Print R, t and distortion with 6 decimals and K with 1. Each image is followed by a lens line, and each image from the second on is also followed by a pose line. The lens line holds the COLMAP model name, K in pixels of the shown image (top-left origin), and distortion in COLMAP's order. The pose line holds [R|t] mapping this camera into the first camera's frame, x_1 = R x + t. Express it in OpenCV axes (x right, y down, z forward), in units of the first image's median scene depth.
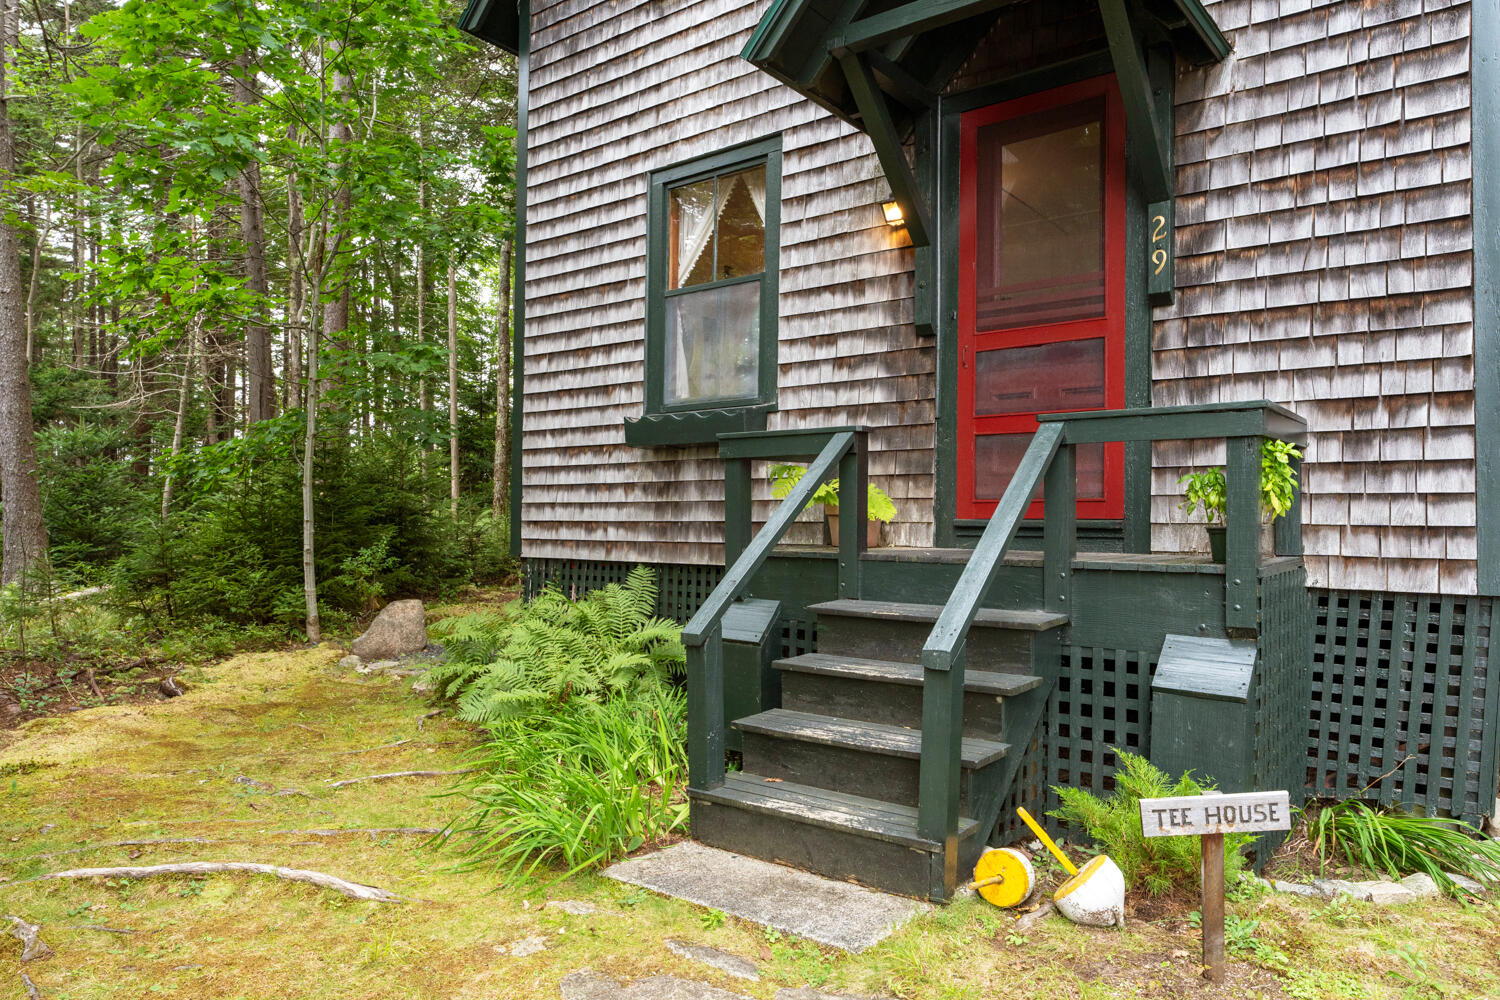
lens RADIAL K [[1121.9, 0, 714.4], [0, 1121.9, 492.6], [0, 0, 1]] dist [0.001097, -0.001722]
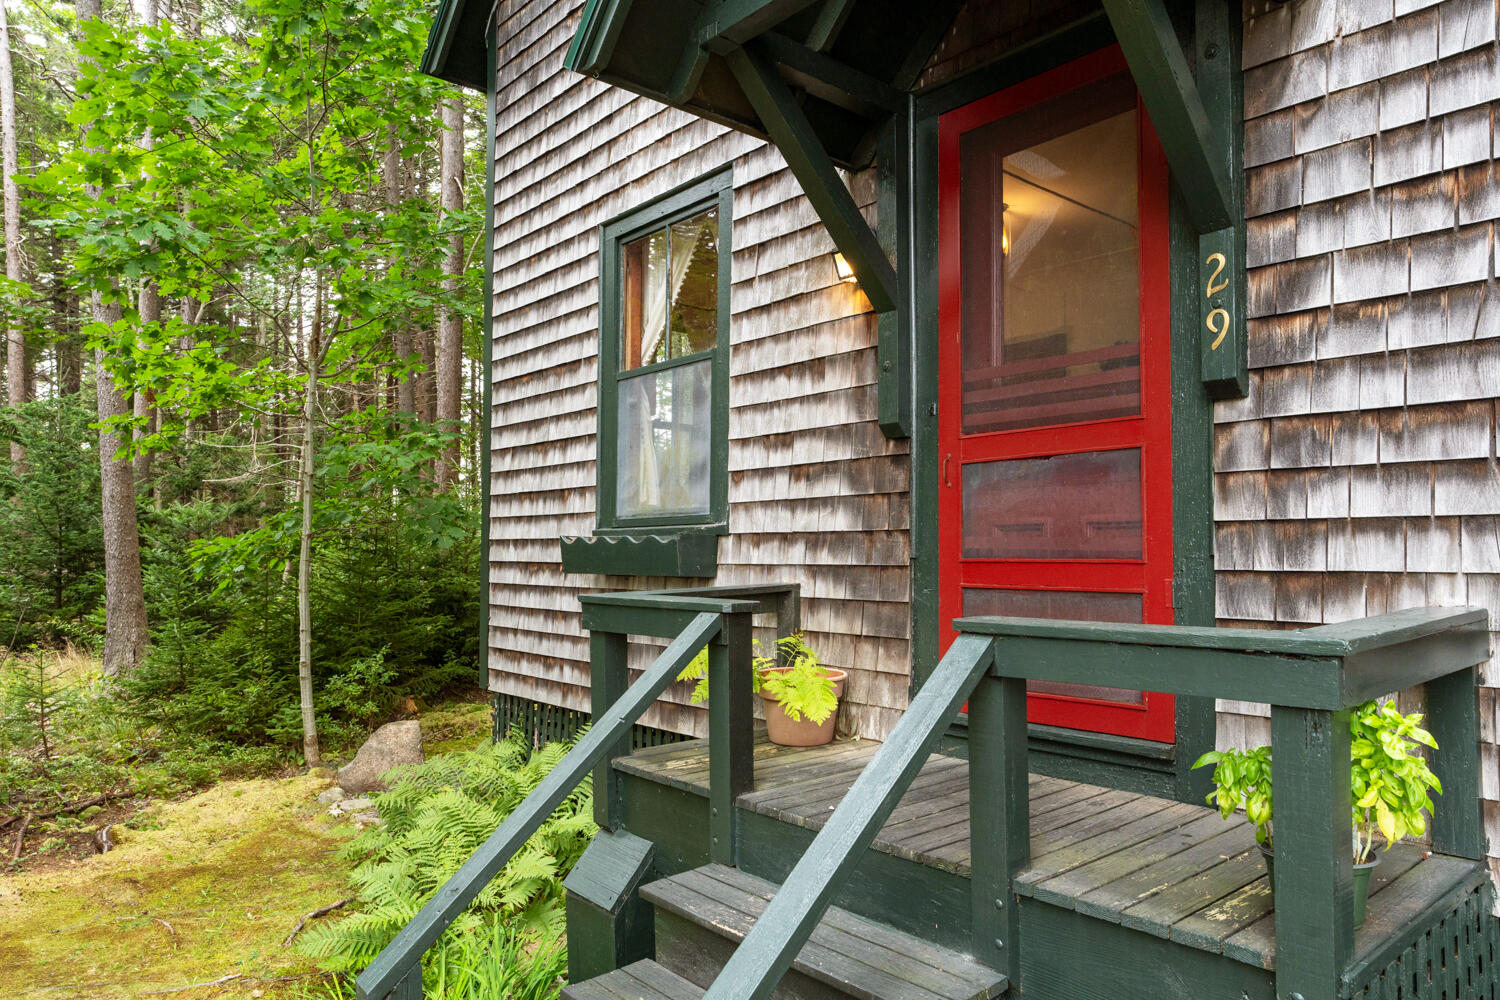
lens RADIAL K [[1109.6, 0, 678.2], [0, 1109.6, 502.9], [0, 0, 1]] dist [0.001273, 0.001098]
pose [[0.976687, -0.022487, -0.213489, 0.182025], [0.019520, 0.999682, -0.015993, -0.082480], [0.213781, 0.011453, 0.976814, 0.269474]]
